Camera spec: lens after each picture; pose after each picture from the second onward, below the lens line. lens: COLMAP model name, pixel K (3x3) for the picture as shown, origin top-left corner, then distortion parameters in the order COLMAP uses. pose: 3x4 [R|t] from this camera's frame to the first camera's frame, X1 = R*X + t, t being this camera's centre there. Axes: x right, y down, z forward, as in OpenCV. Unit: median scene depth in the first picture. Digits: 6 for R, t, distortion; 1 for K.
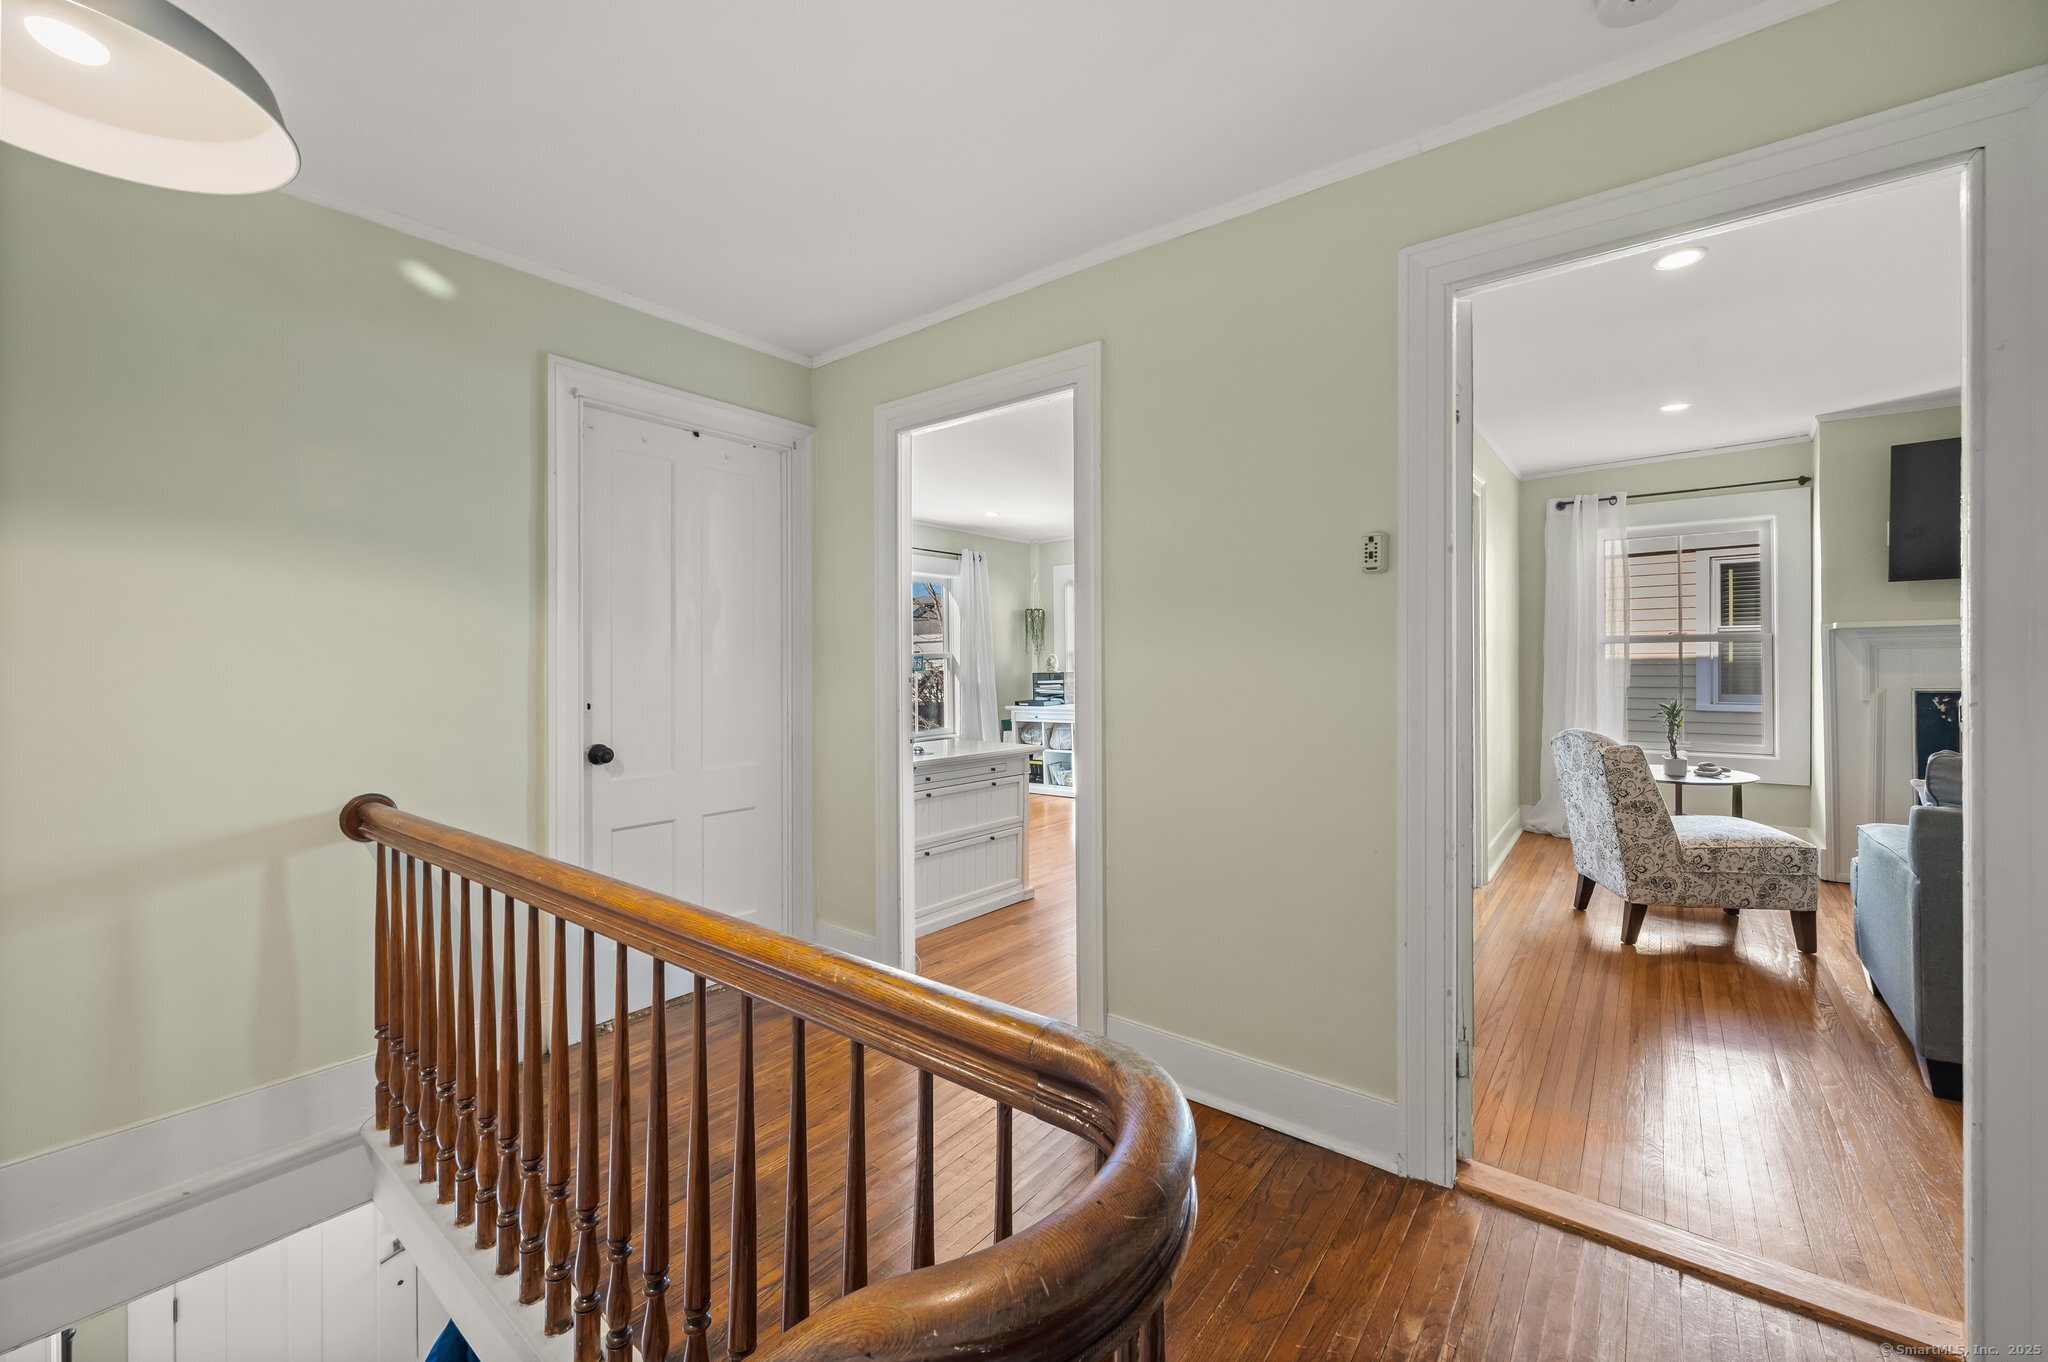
lens RADIAL K [[803.0, 0, 1017.1], [0, 803.0, 669.1], [0, 0, 1]] dist [0.003330, 0.000255]
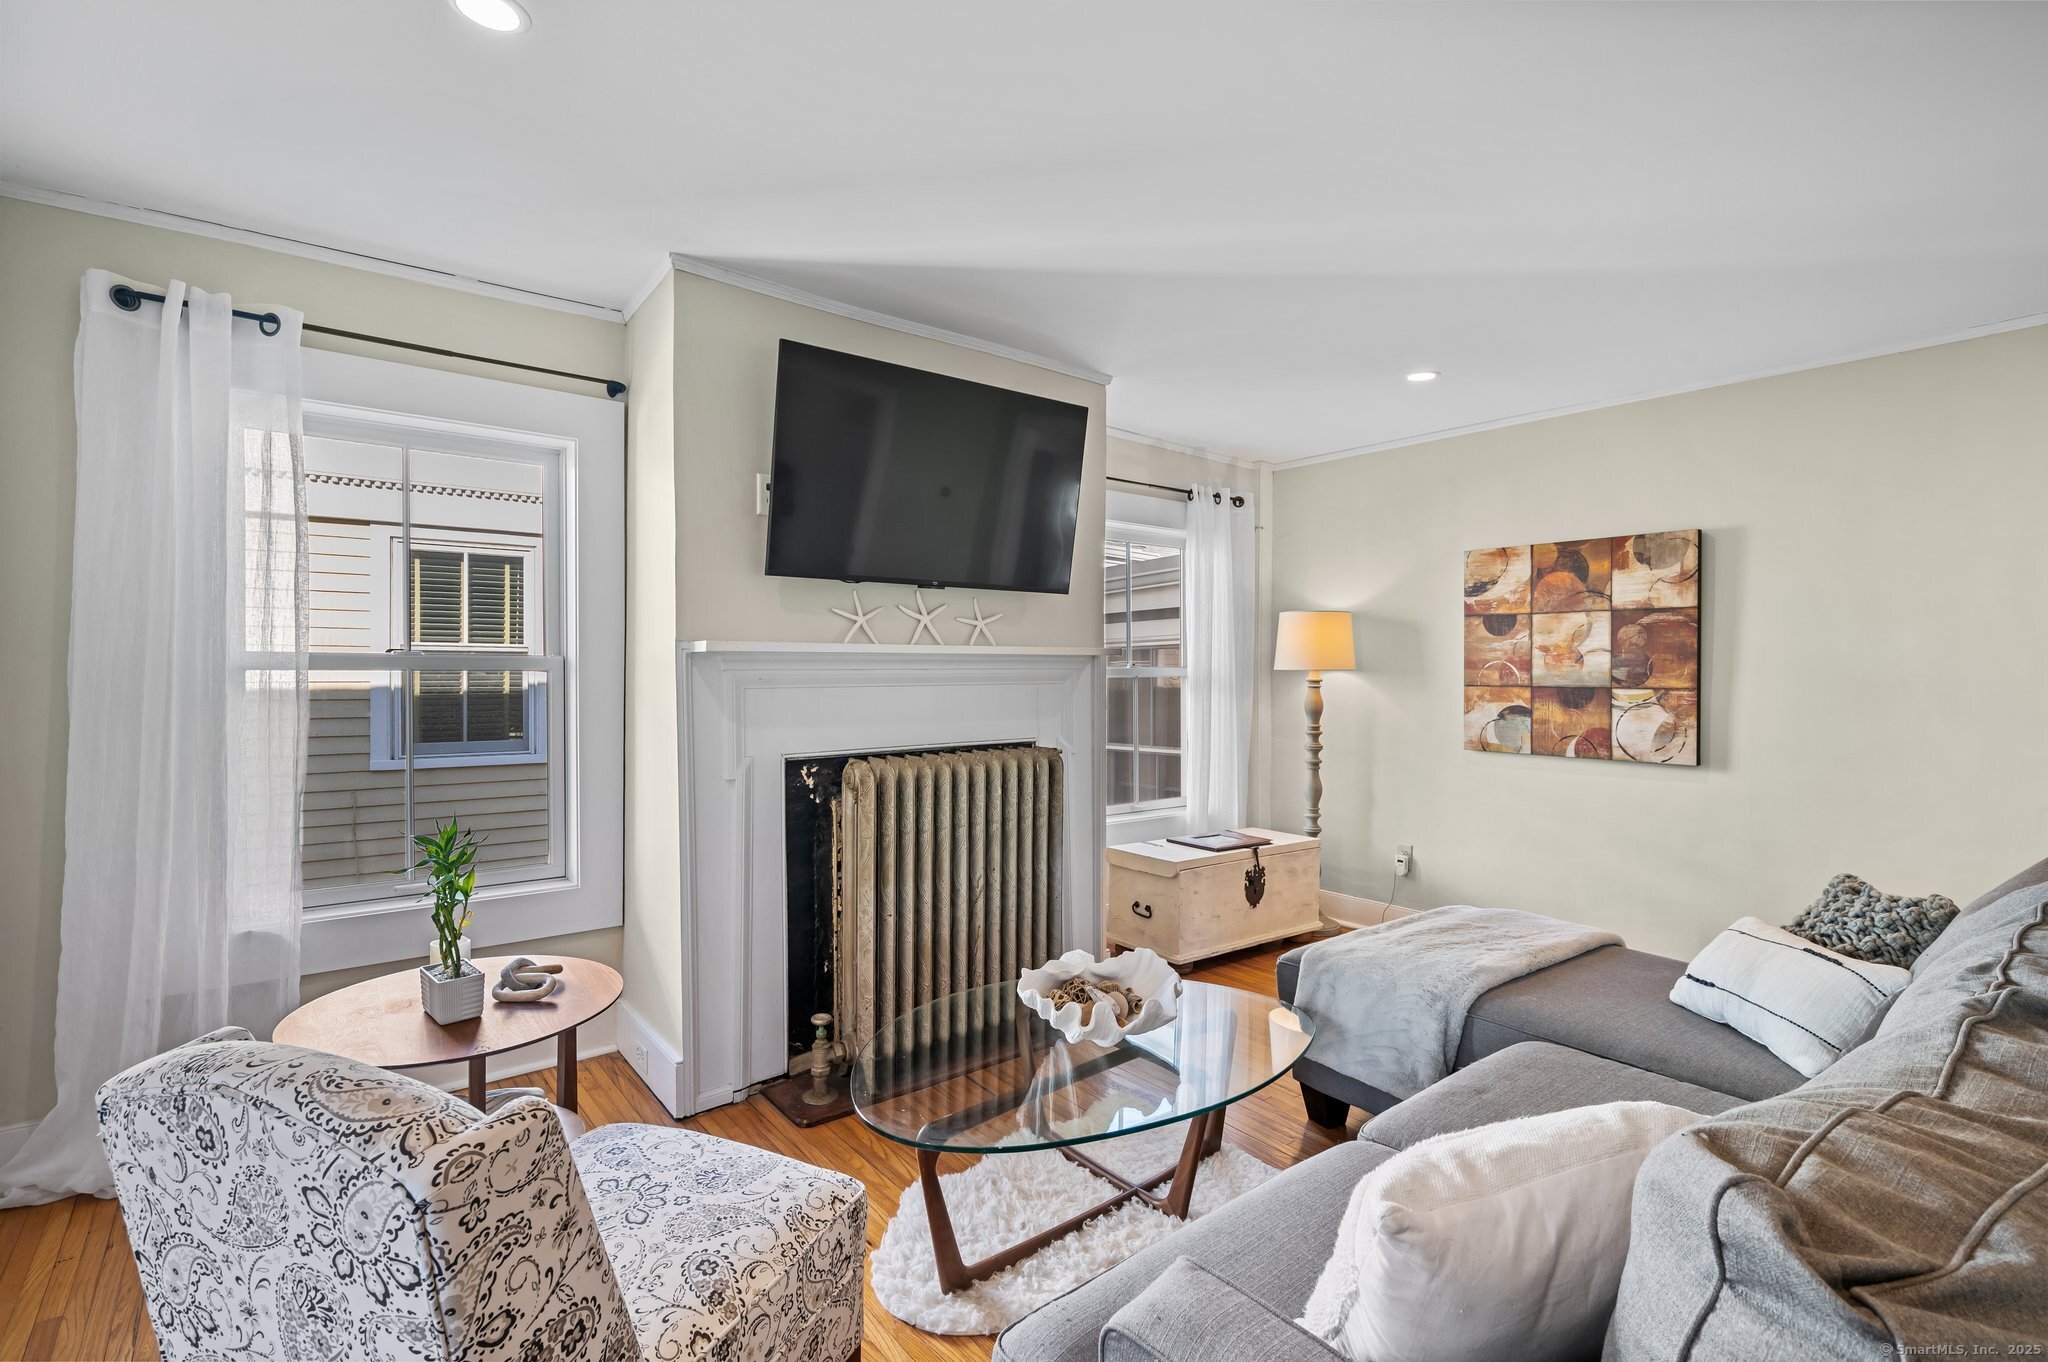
lens RADIAL K [[977.6, 0, 1018.3], [0, 977.6, 688.5], [0, 0, 1]] dist [0.020991, 0.000859]
pose [[0.226507, 0.005125, 0.973996, 0.378061], [0.004470, 0.999970, -0.006301, -0.017914], [-0.973999, 0.005781, 0.226477, 0.583429]]
